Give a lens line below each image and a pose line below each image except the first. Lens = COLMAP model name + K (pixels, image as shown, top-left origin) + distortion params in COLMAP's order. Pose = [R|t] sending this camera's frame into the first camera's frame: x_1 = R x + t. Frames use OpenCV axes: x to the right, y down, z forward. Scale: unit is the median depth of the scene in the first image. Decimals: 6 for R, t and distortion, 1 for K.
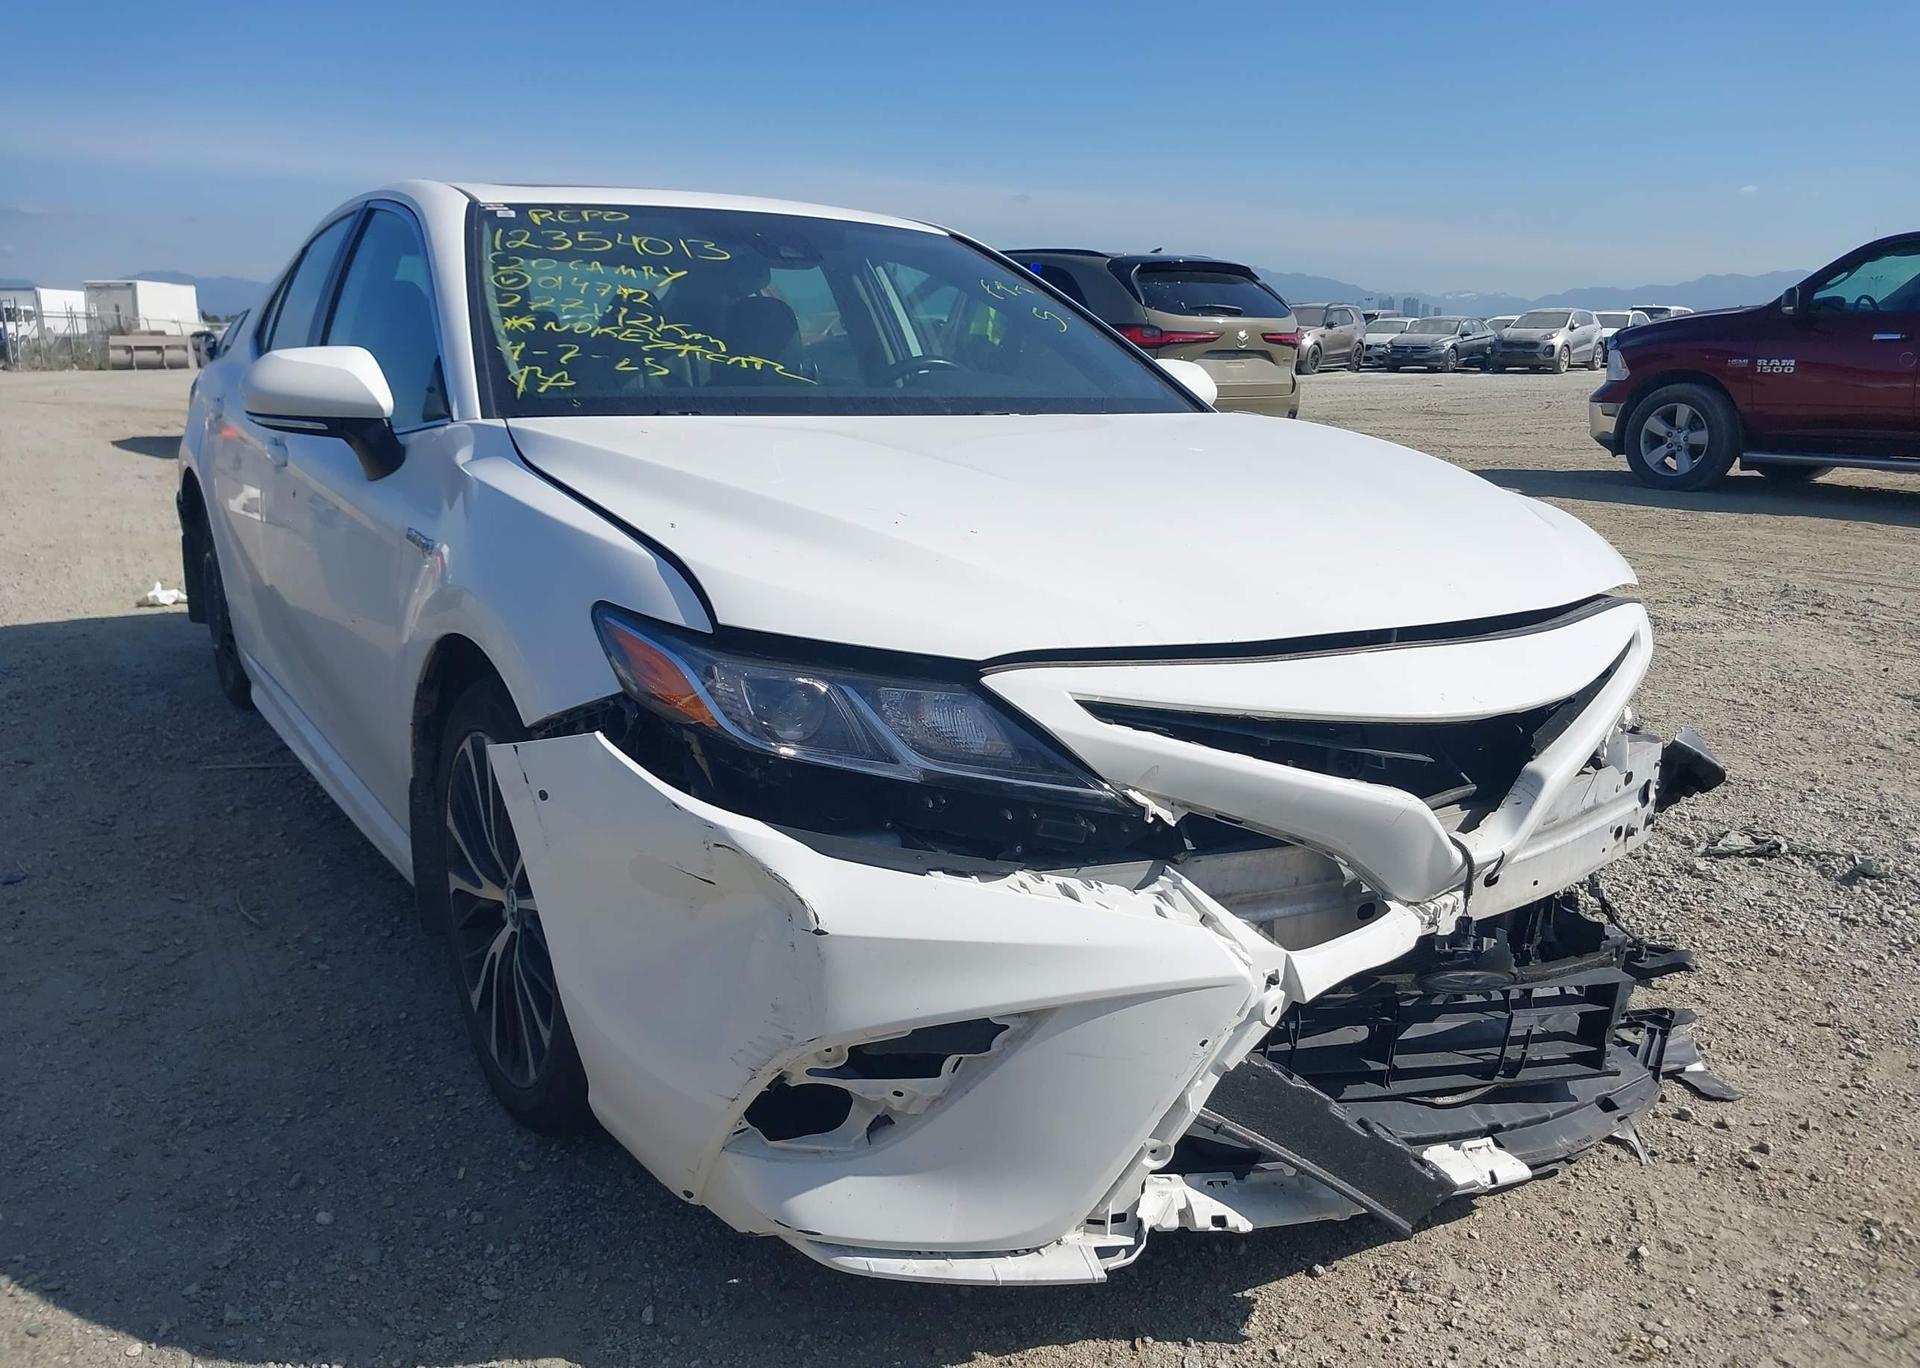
lens RADIAL K [[1569.1, 0, 971.0], [0, 1569.1, 674.9], [0, 0, 1]] dist [0.026066, -0.041307]
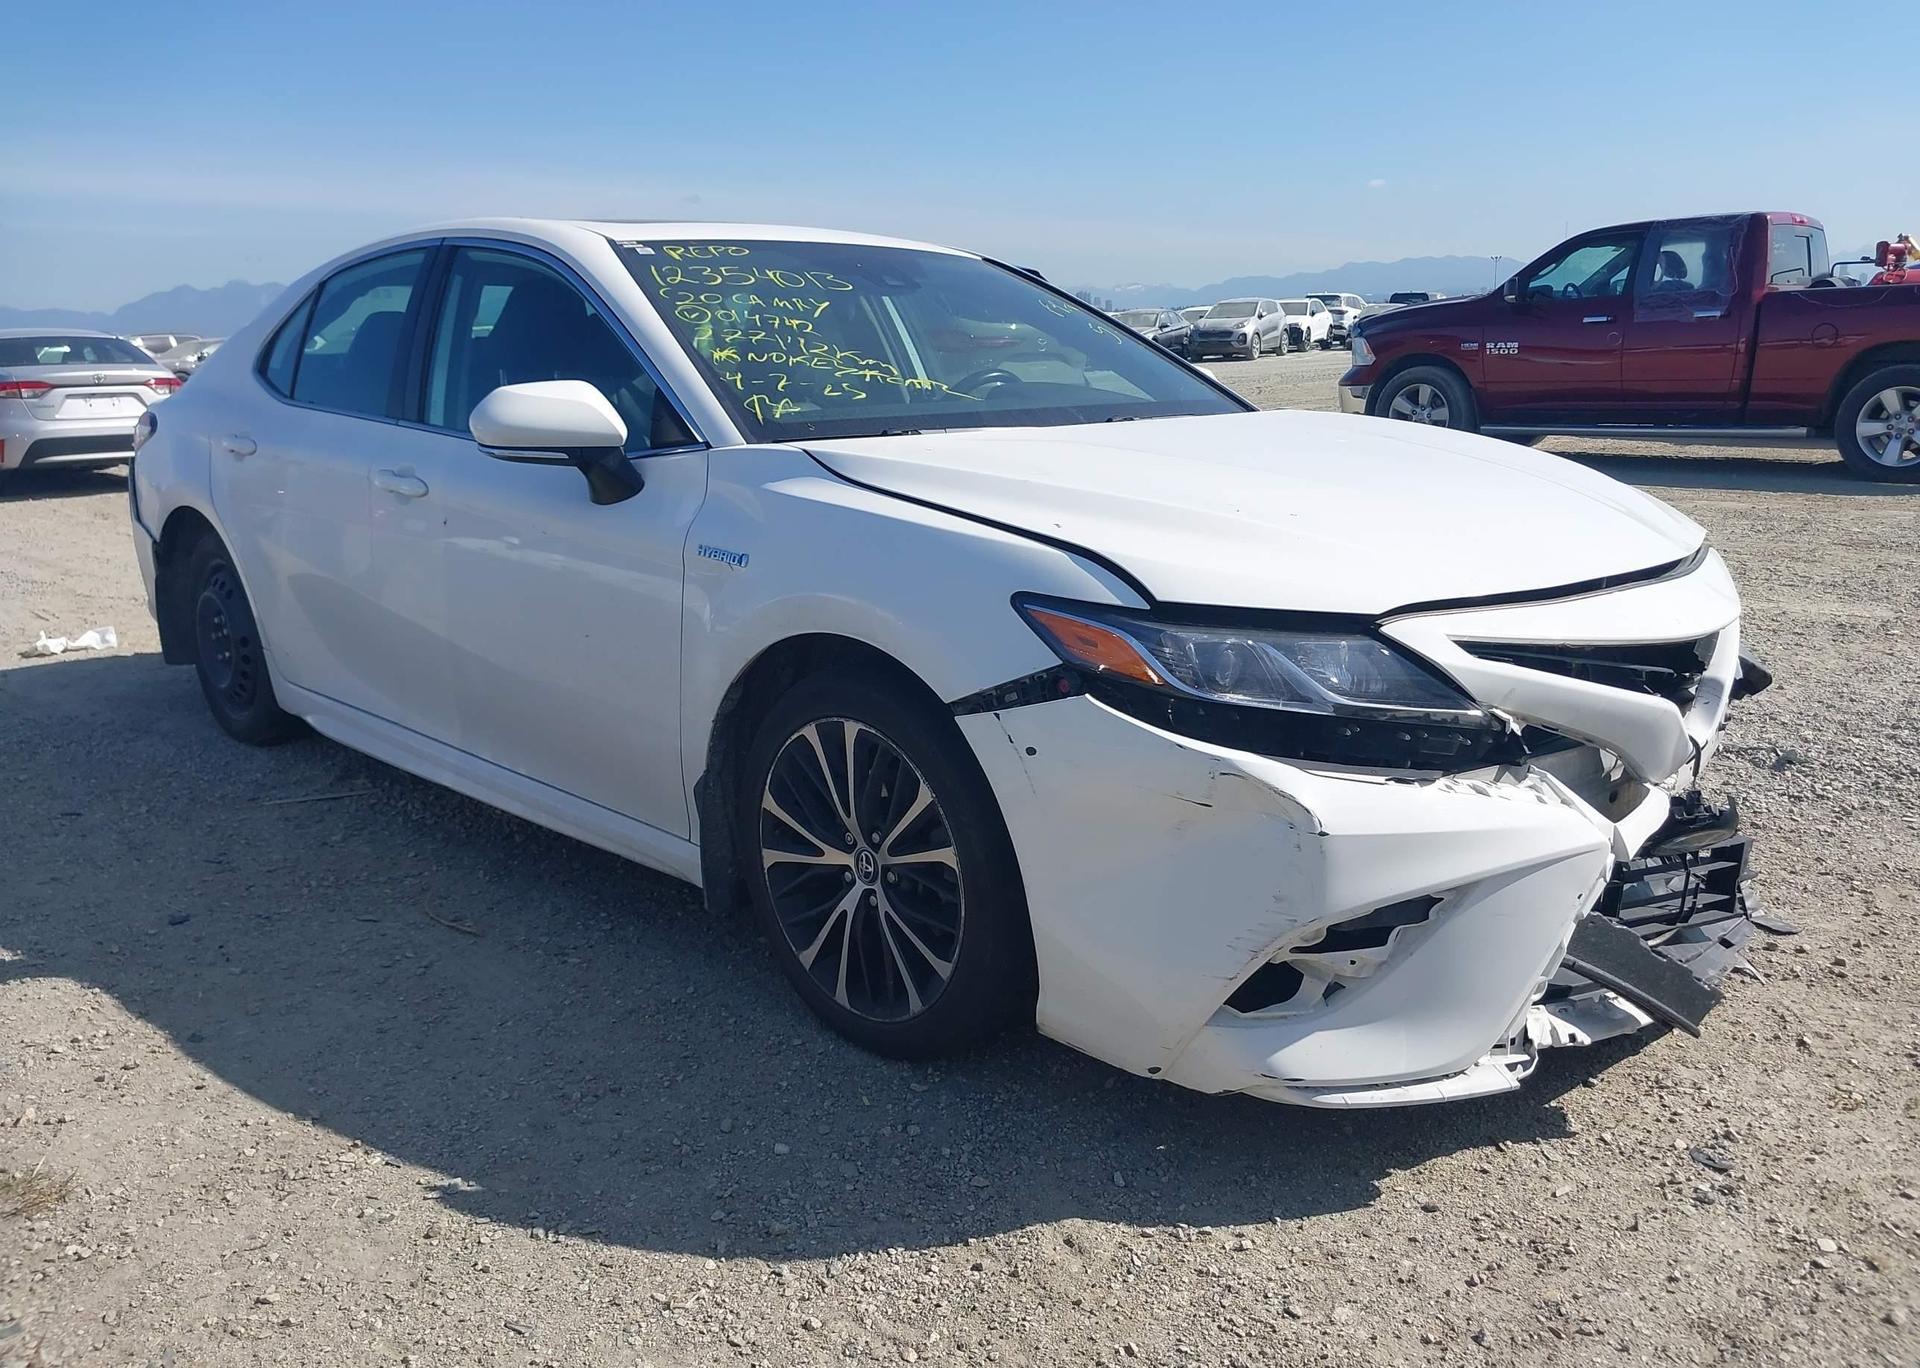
lens RADIAL K [[1569.1, 0, 966.5], [0, 1569.1, 678.3], [0, 0, 1]] dist [0.026066, -0.041307]
pose [[0.979165, -0.072701, 0.189606, -0.499494], [0.072239, 0.997343, 0.009354, 0.005189], [-0.189782, 0.004538, 0.981816, -0.155242]]
